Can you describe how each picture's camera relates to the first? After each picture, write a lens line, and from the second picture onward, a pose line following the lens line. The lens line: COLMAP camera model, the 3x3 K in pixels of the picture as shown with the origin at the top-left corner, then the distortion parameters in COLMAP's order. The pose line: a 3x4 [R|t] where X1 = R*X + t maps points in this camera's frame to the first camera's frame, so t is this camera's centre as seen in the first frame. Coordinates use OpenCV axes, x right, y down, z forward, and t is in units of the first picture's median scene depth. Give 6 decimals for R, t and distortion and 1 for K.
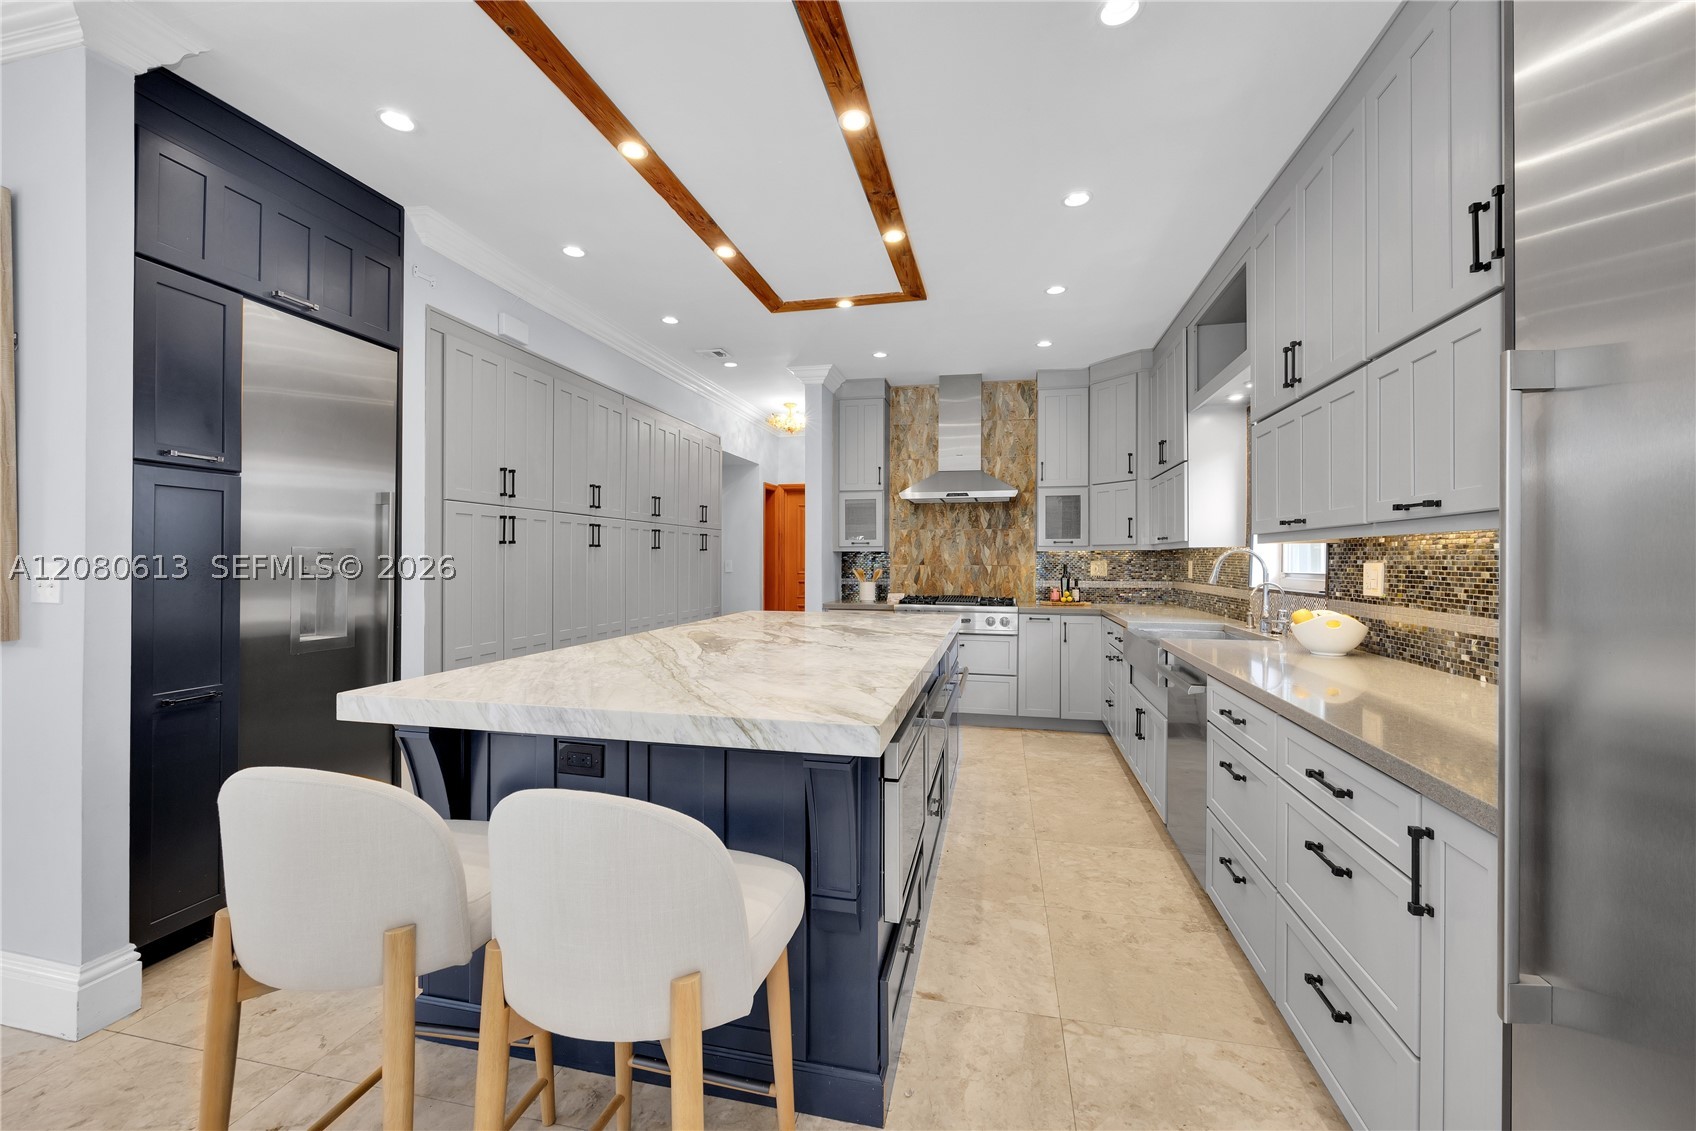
lens RADIAL K [[676.7, 0, 843.4], [0, 676.7, 560.3], [0, 0, 1]] dist [-0.002173, 0.000067]
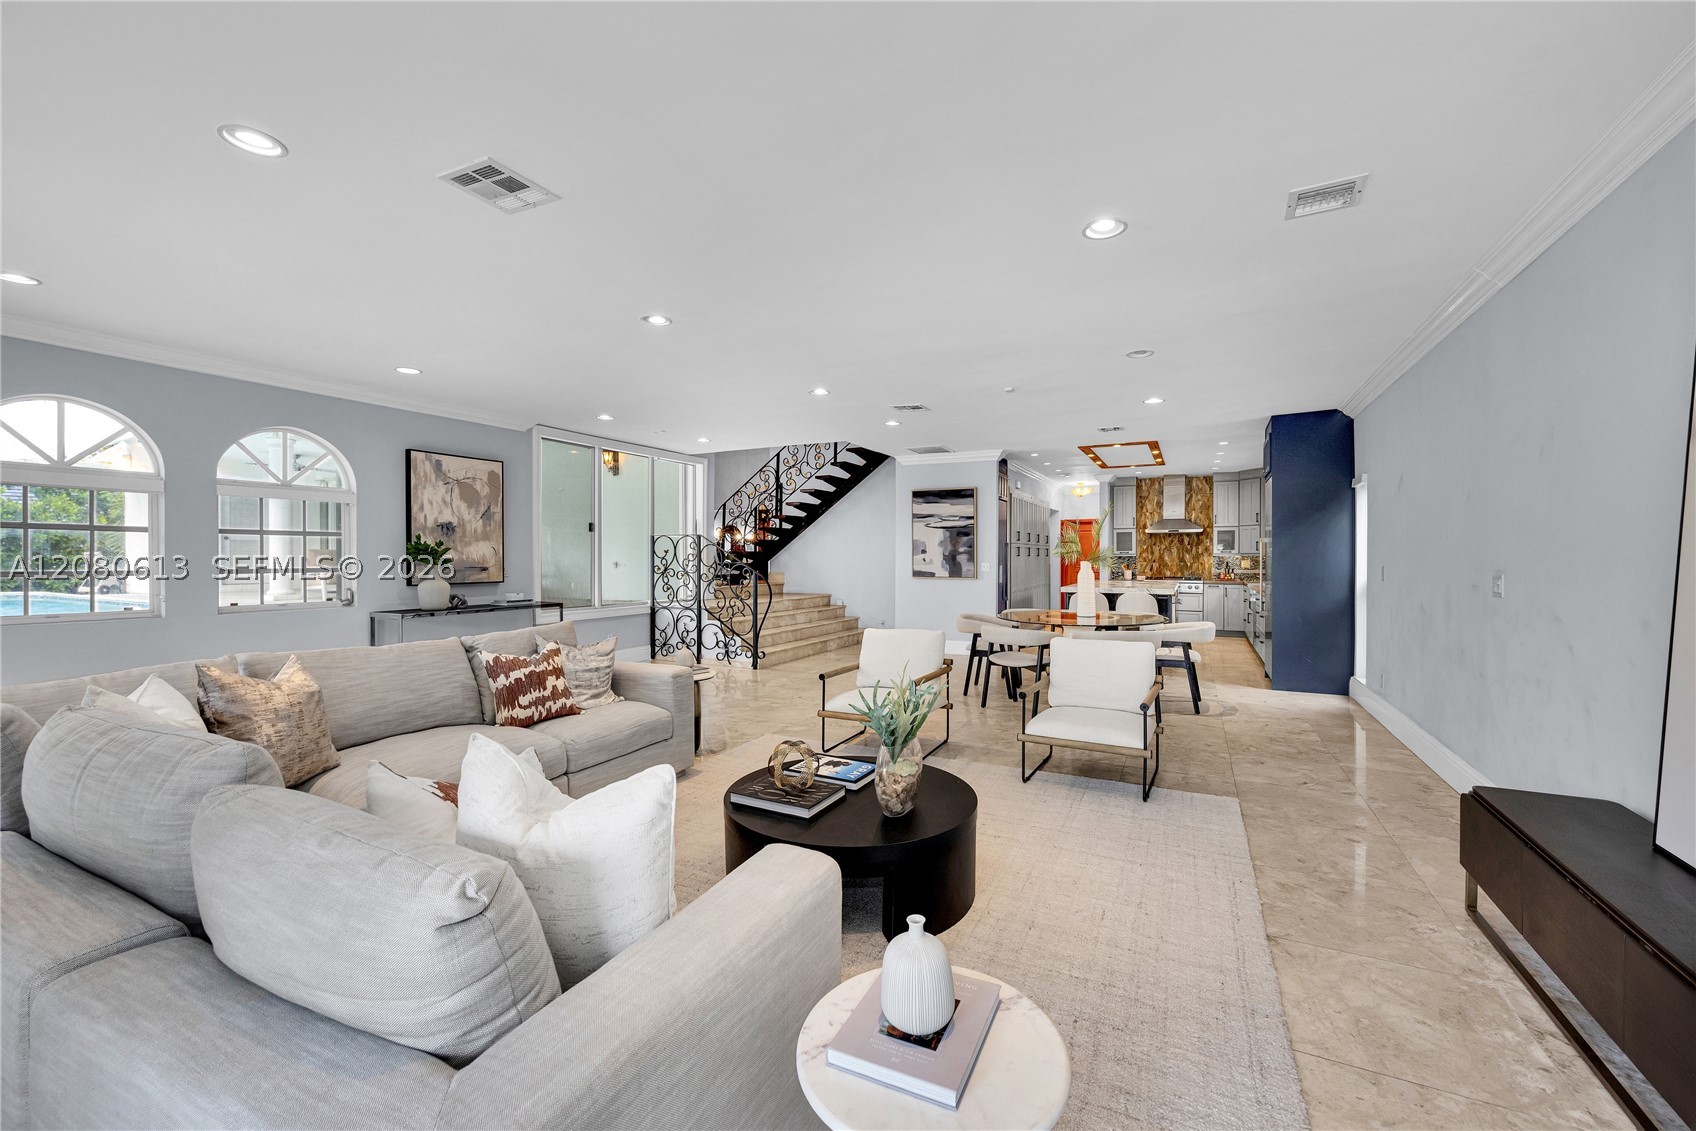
lens RADIAL K [[676.7, 0, 852.7], [0, 676.7, 564.0], [0, 0, 1]] dist [-0.002173, 0.000067]
pose [[0.972266, -0.002898, -0.233858, -0.324382], [0.006068, 0.999899, 0.012837, -0.022598], [0.233797, -0.013900, 0.972186, -1.353849]]
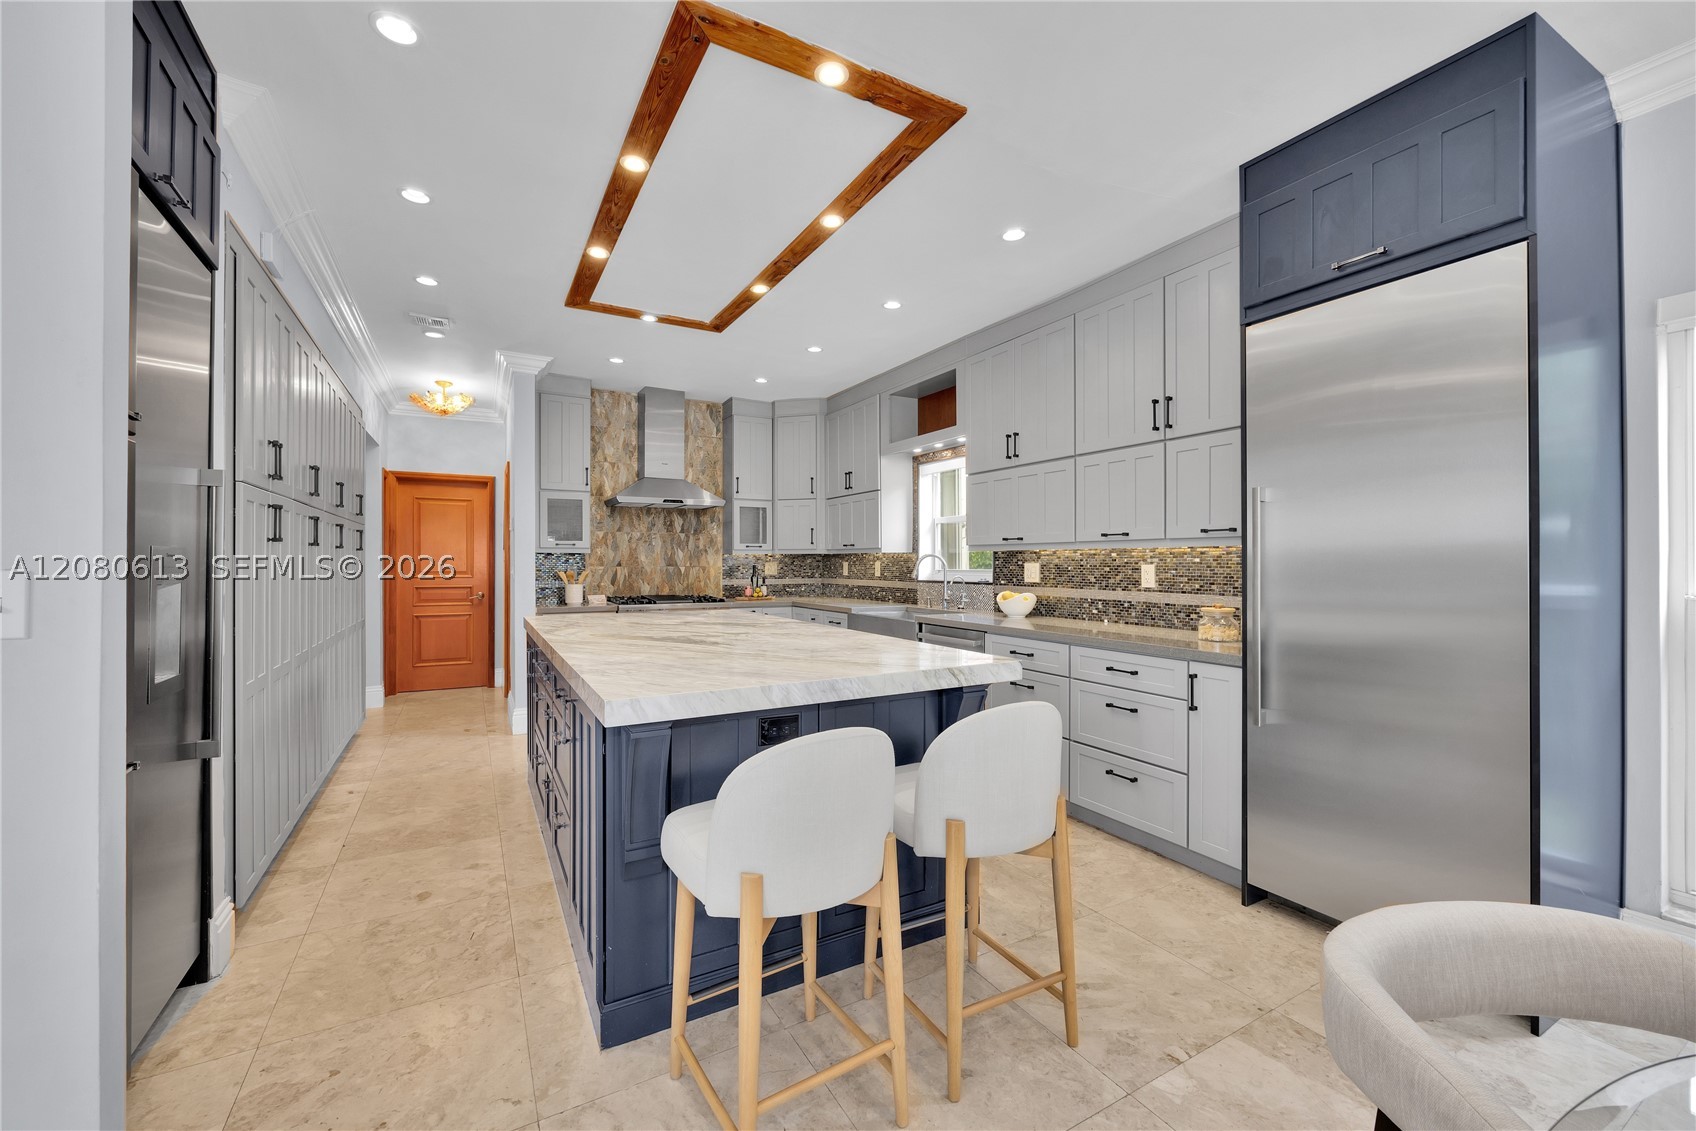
lens RADIAL K [[676.7, 0, 849.4], [0, 676.7, 559.4], [0, 0, 1]] dist [-0.002173, 0.000067]
pose [[0.738369, 0.000895, 0.674396, -0.338824], [0.001217, 0.999996, -0.002661, -0.000897], [-0.674396, 0.002786, 0.738365, 0.011420]]
